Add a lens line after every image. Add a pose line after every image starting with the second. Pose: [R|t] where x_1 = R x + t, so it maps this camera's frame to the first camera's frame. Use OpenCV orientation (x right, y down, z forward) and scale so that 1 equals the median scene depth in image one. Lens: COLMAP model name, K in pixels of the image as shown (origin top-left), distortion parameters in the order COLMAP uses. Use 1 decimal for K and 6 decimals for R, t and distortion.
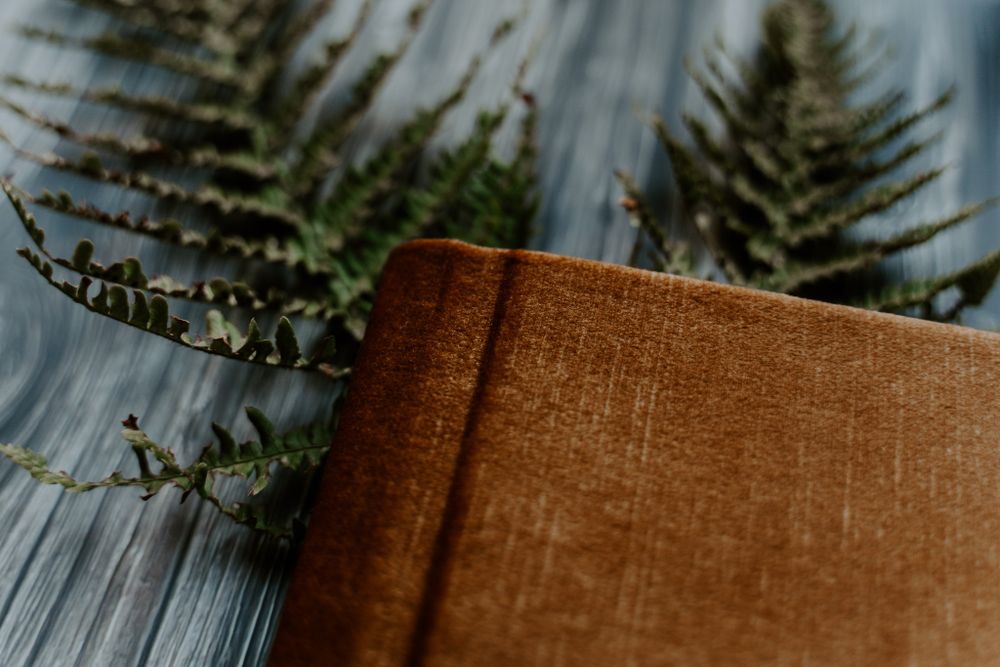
lens RADIAL K [[920.0, 0, 500.0], [0, 920.0, 333.5], [0, 0, 1]] dist [0.013339, 0.004582]
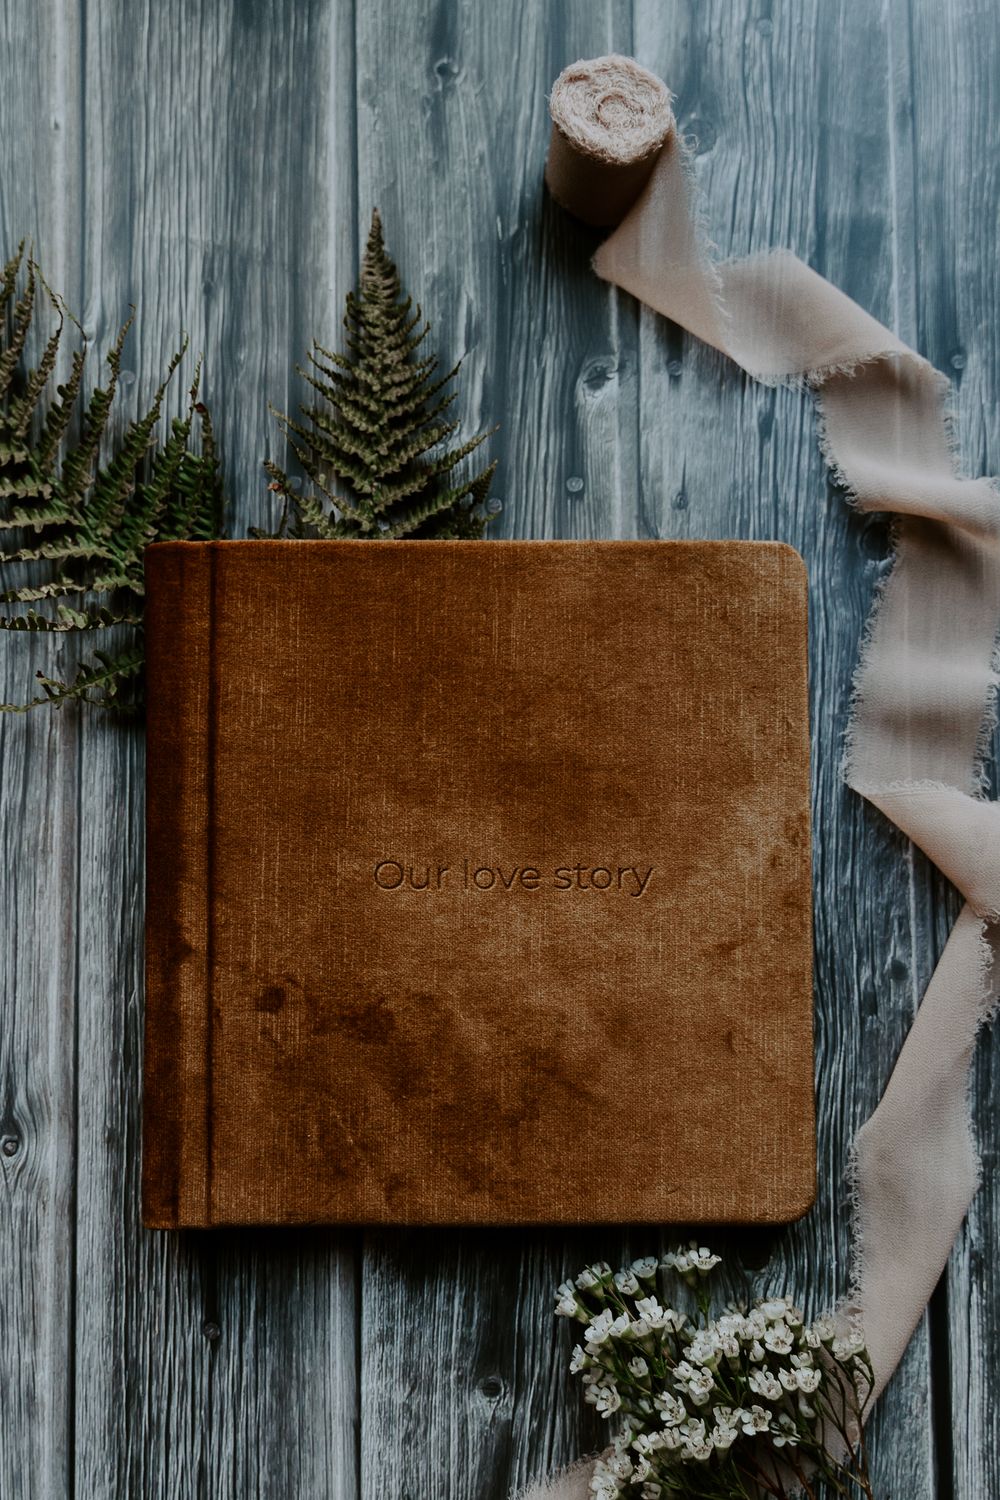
lens RADIAL K [[1380.0, 0, 500.0], [0, 1380.0, 750.0], [0, 0, 1]] dist [0.013339, 0.004582]
pose [[0.974397, -0.208528, 0.084066, 0.282589], [0.158472, 0.902210, 0.401129, -0.813272], [-0.159492, -0.377536, 0.912156, -1.969603]]
